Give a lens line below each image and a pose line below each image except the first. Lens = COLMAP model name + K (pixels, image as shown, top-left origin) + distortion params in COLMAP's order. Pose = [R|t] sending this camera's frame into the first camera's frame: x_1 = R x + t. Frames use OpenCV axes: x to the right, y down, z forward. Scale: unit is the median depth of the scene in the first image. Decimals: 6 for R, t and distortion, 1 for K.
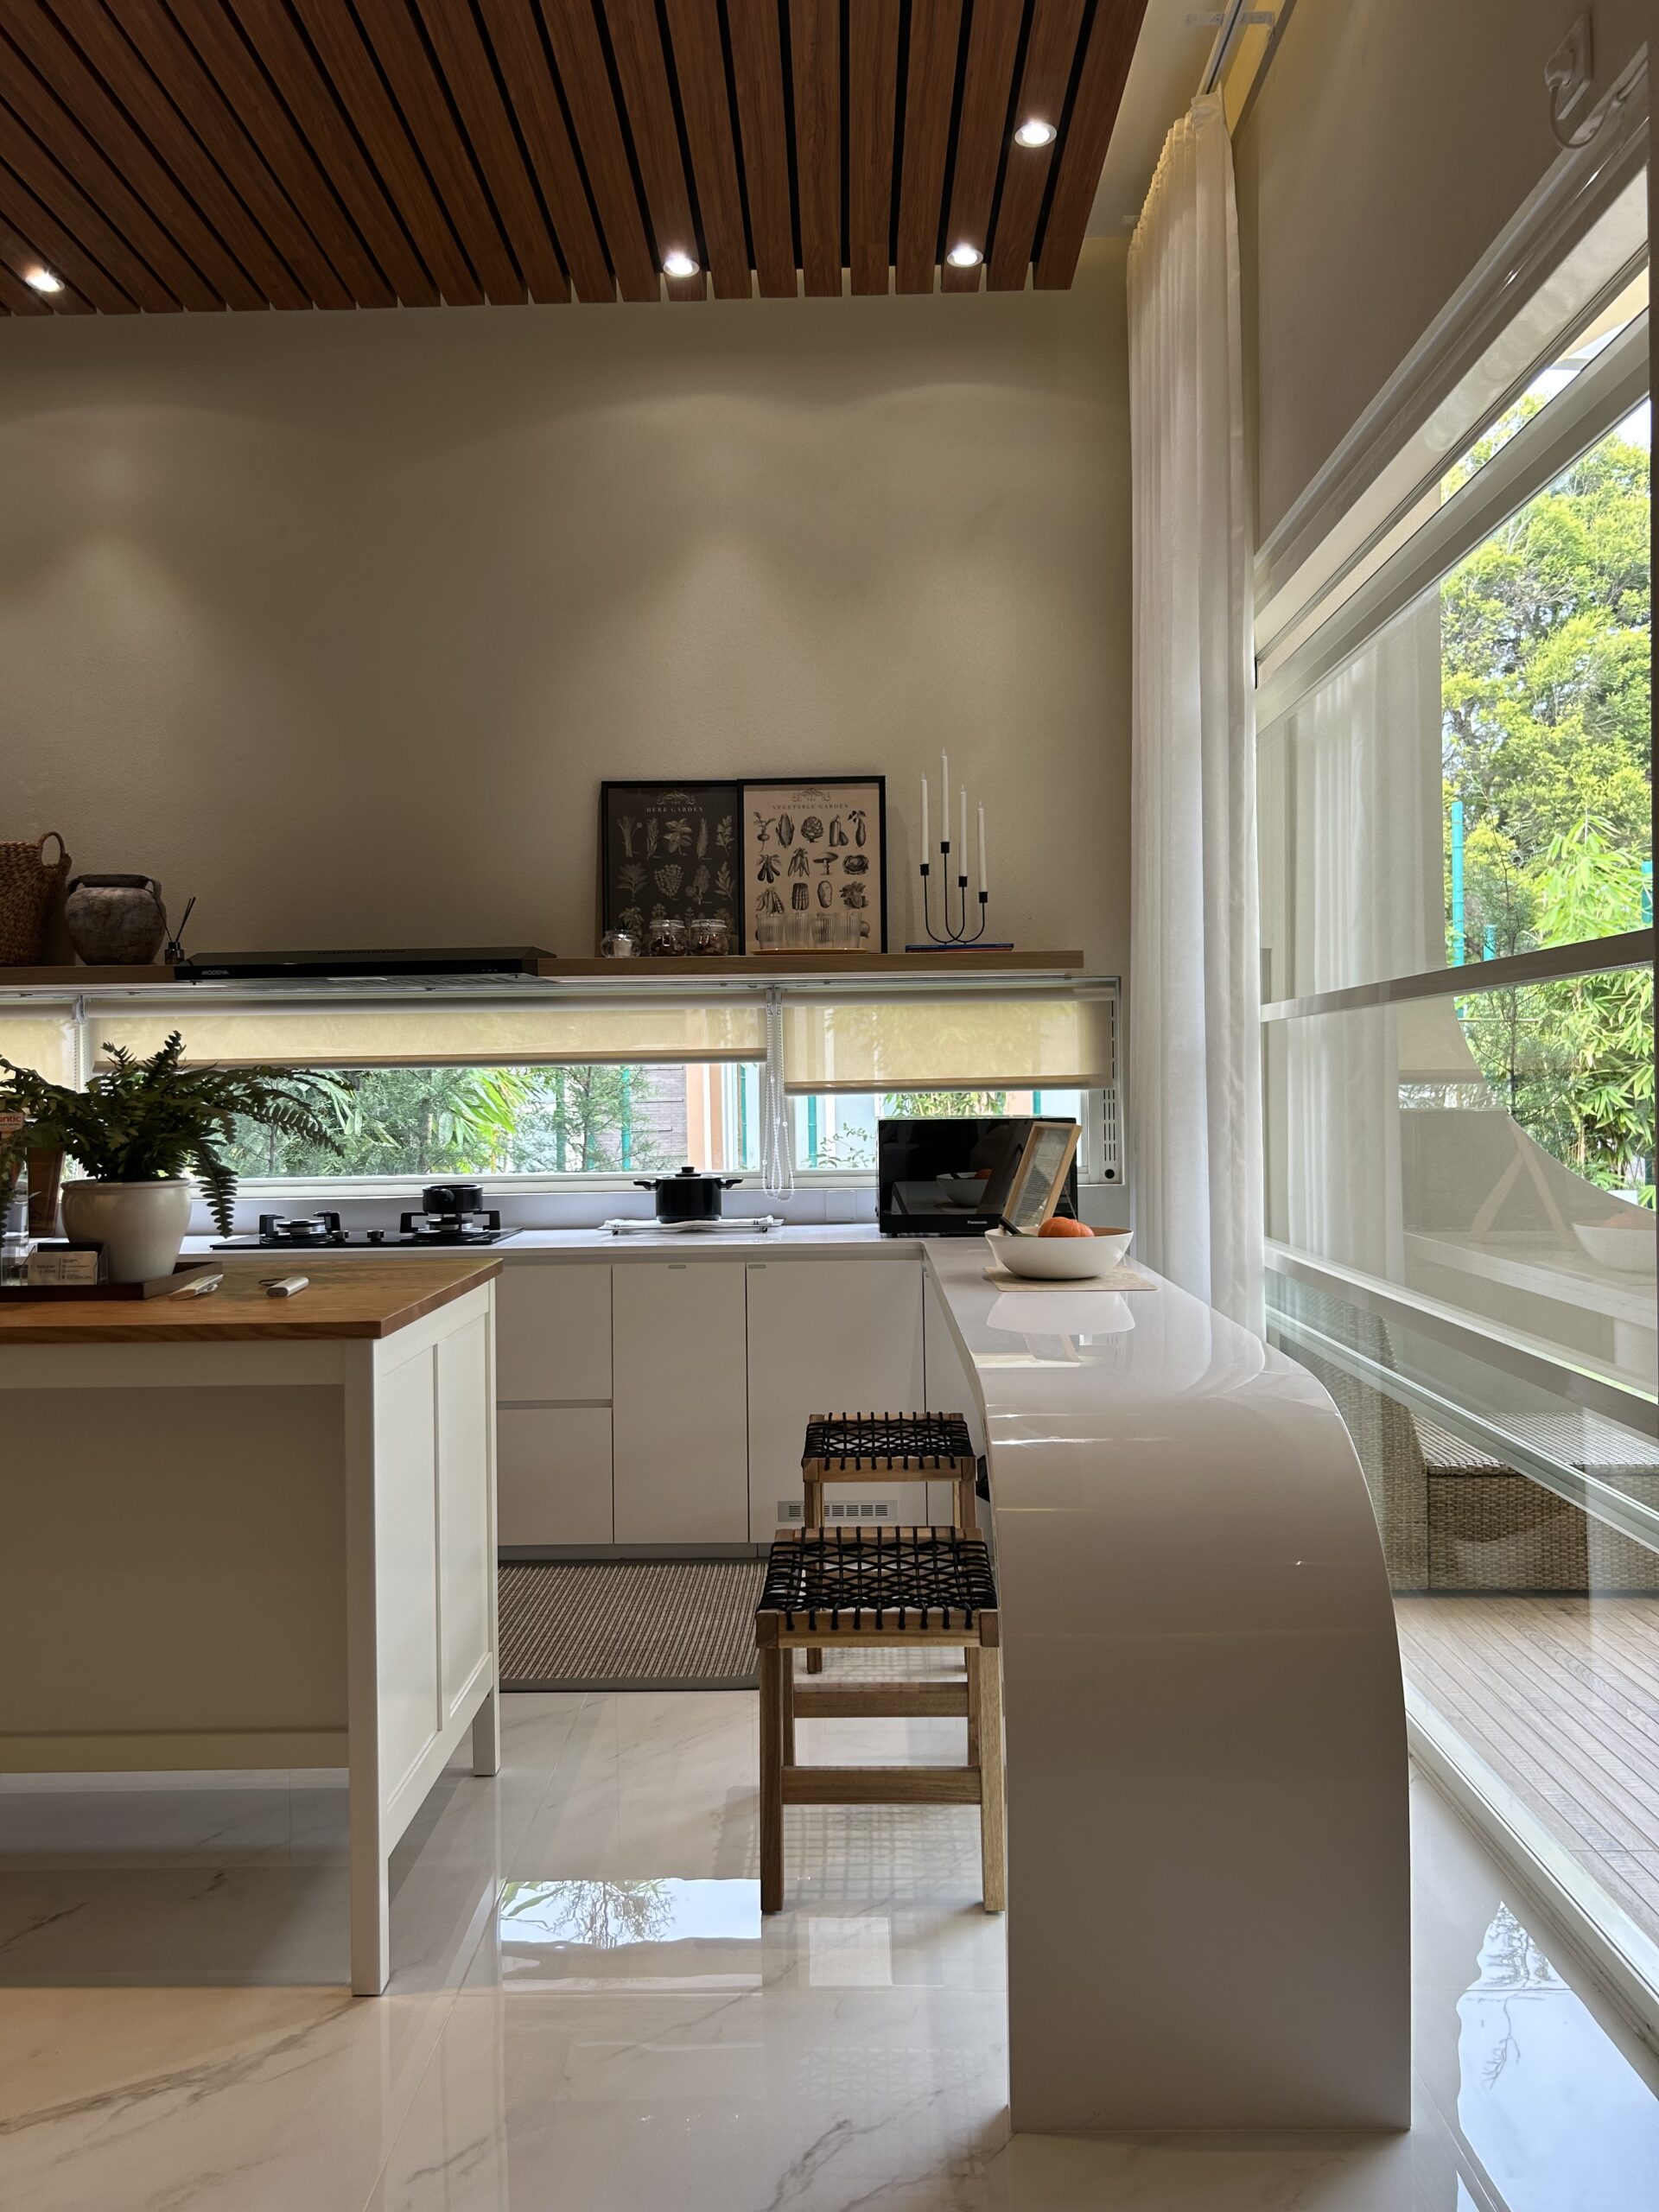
lens RADIAL K [[1704.6, 0, 852.7], [0, 1704.6, 1112.0], [0, 0, 1]] dist [0.050102, -0.020305]
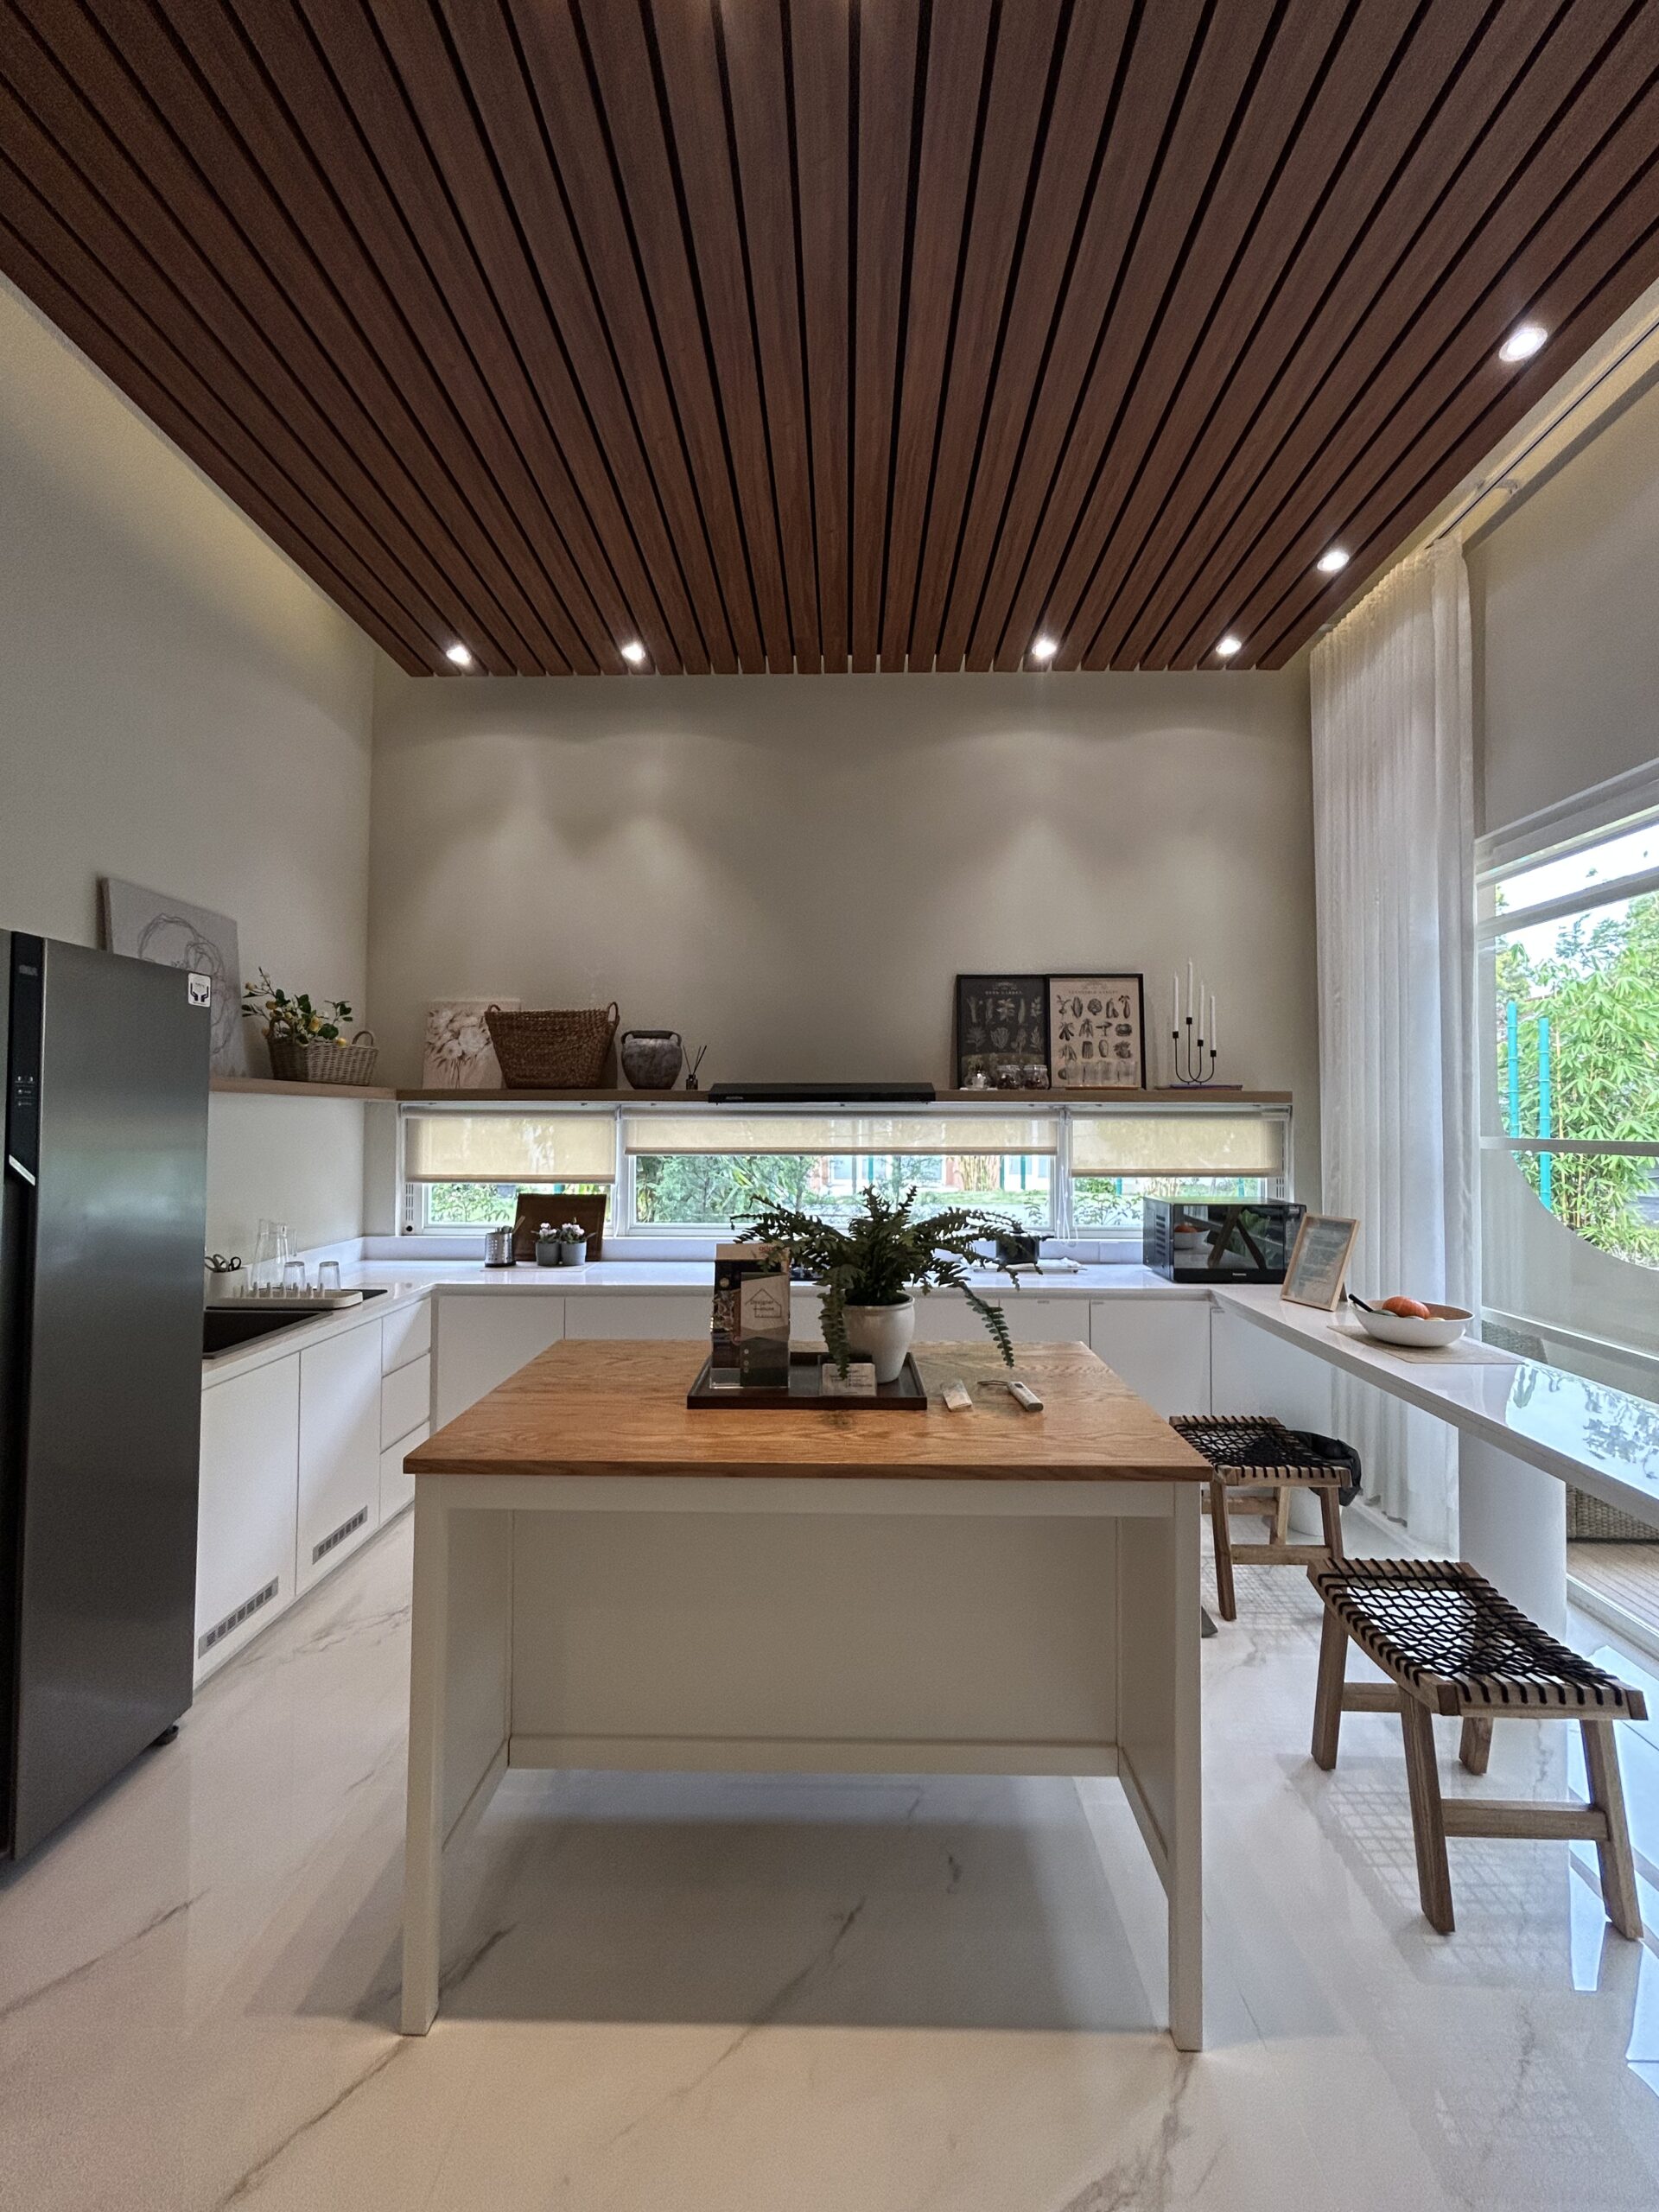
lens RADIAL K [[898.9, 0, 835.5], [0, 898.9, 1099.2], [0, 0, 1]] dist [-0.000537, 0.000967]
pose [[0.999763, 0.017740, 0.012614, -0.268621], [-0.017322, 0.999322, -0.032478, -0.051608], [-0.013182, 0.032252, 0.999393, 0.191107]]
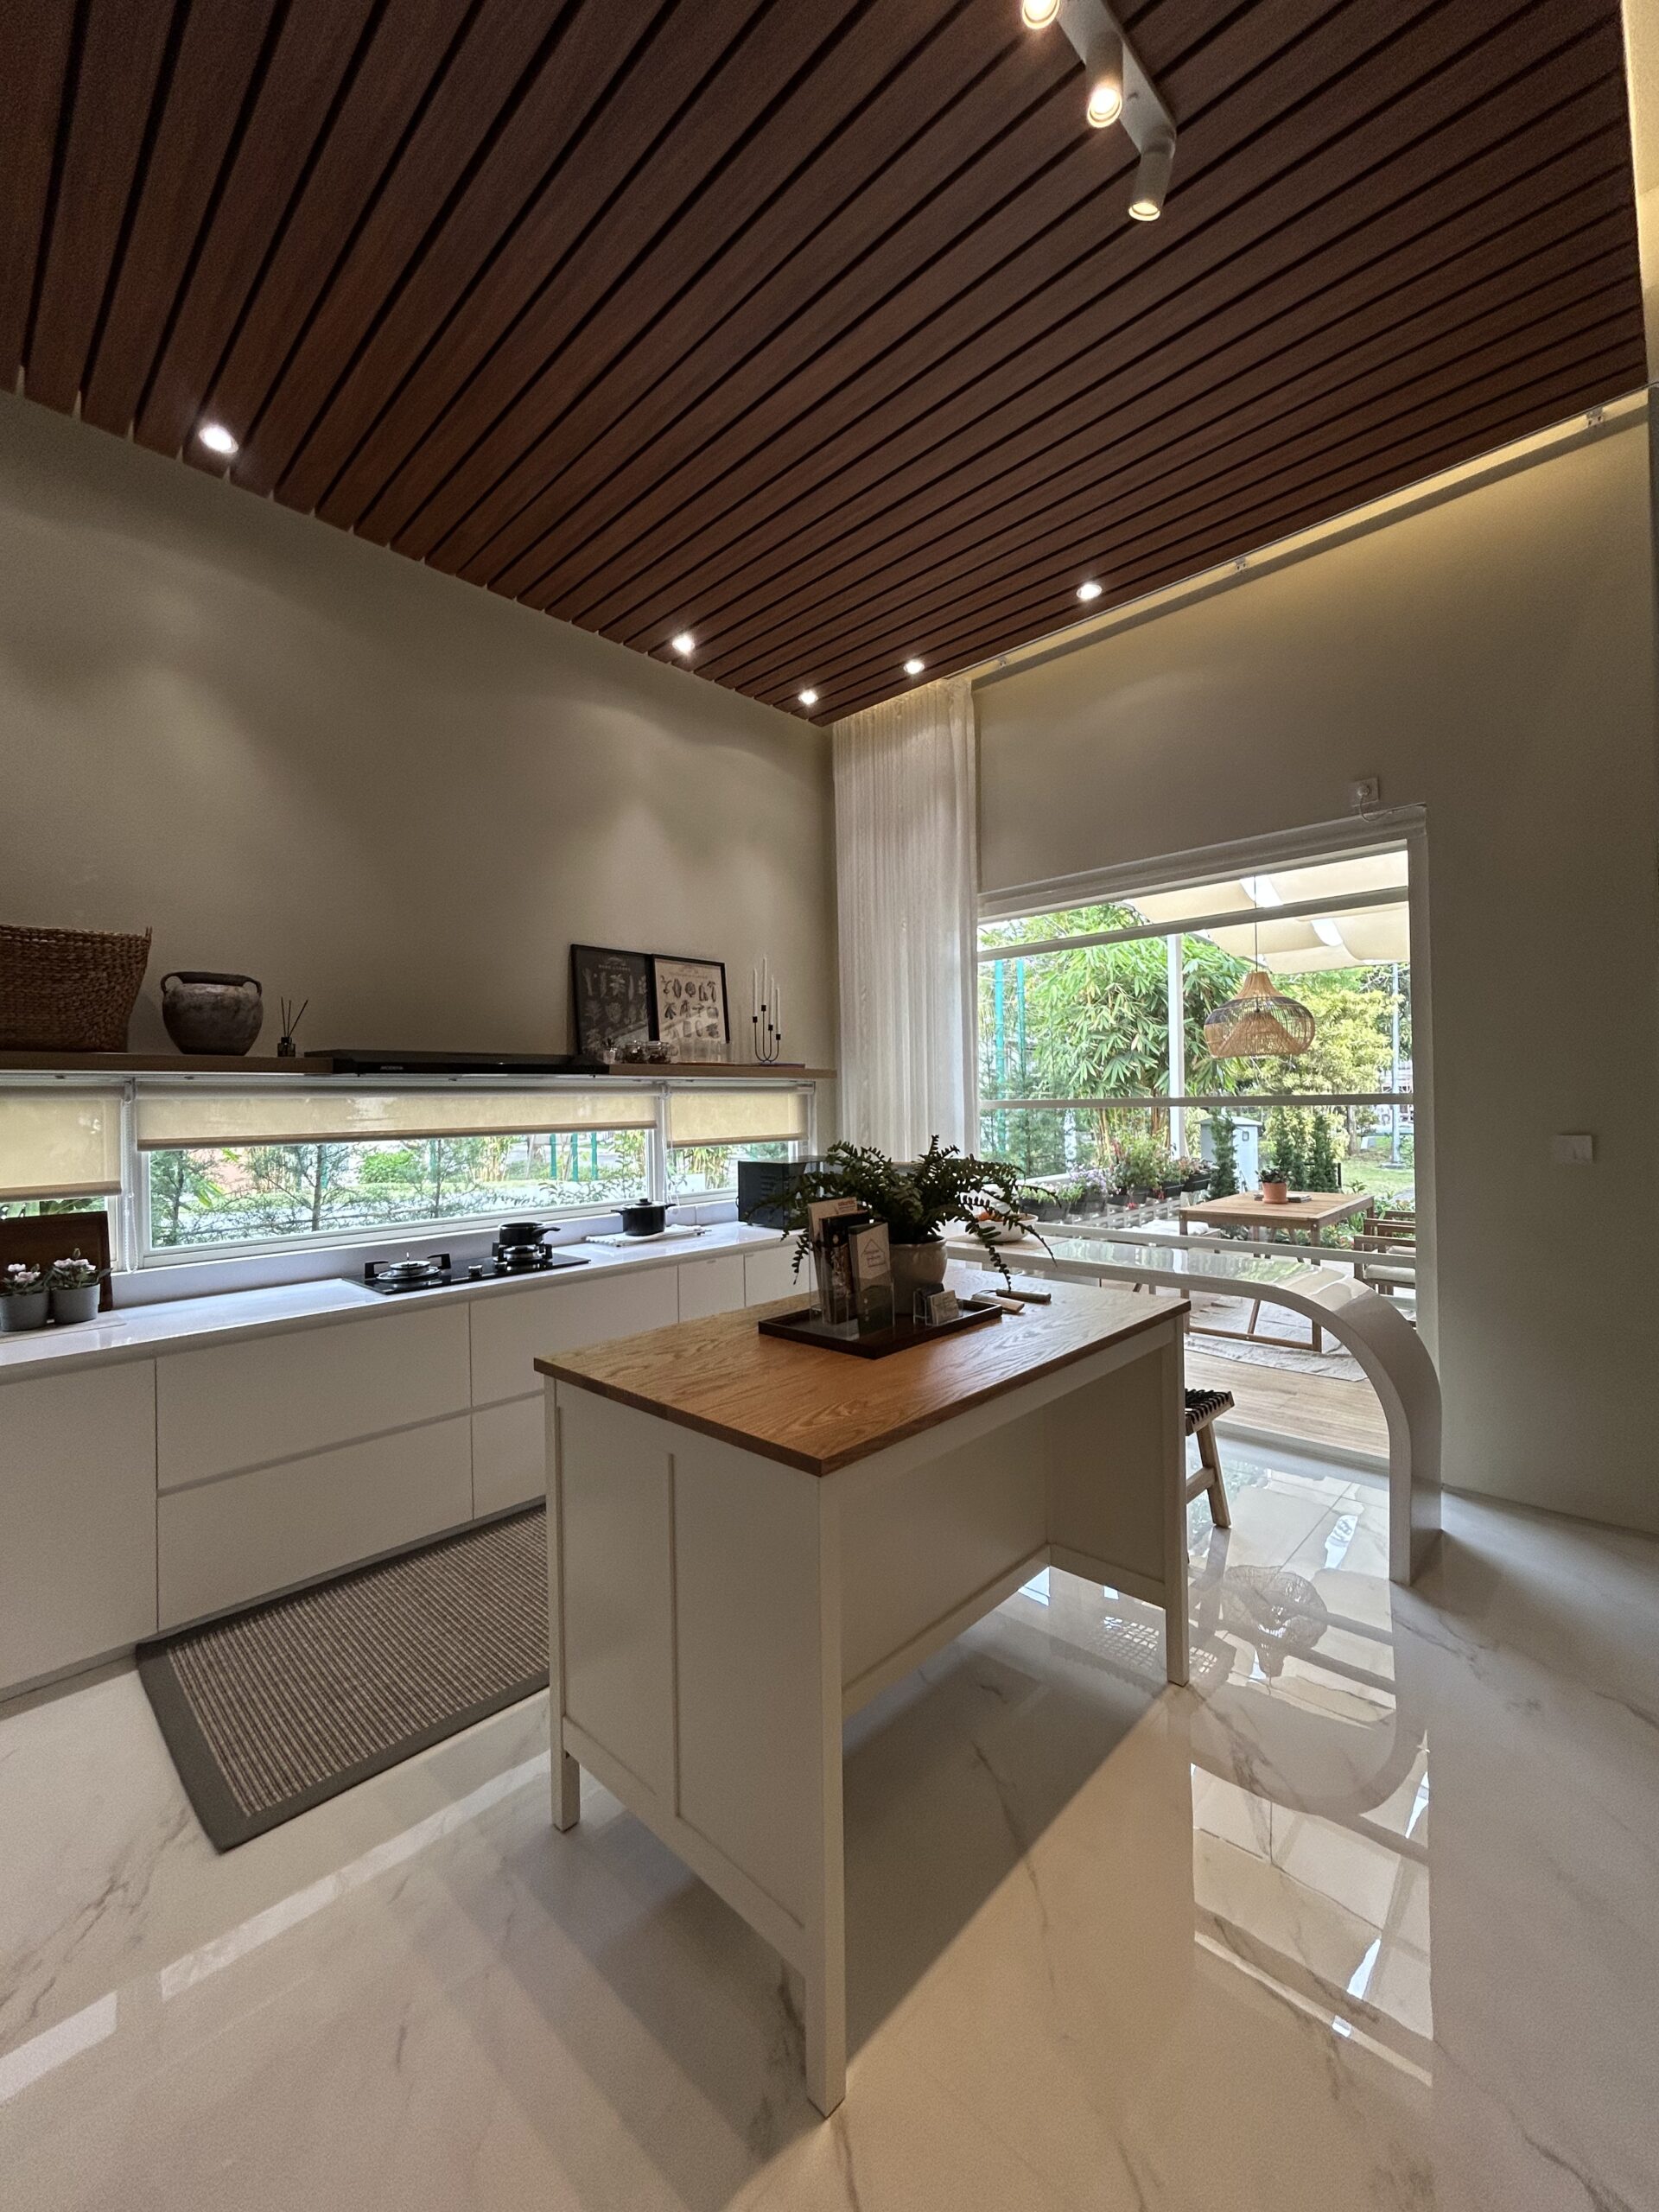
lens RADIAL K [[898.9, 0, 834.1], [0, 898.9, 1096.4], [0, 0, 1]] dist [-0.000537, 0.000967]
pose [[0.666466, 0.008066, 0.745492, -0.586134], [0.015198, 0.999587, -0.024402, -0.037626], [-0.745381, 0.027593, 0.666067, 0.313877]]
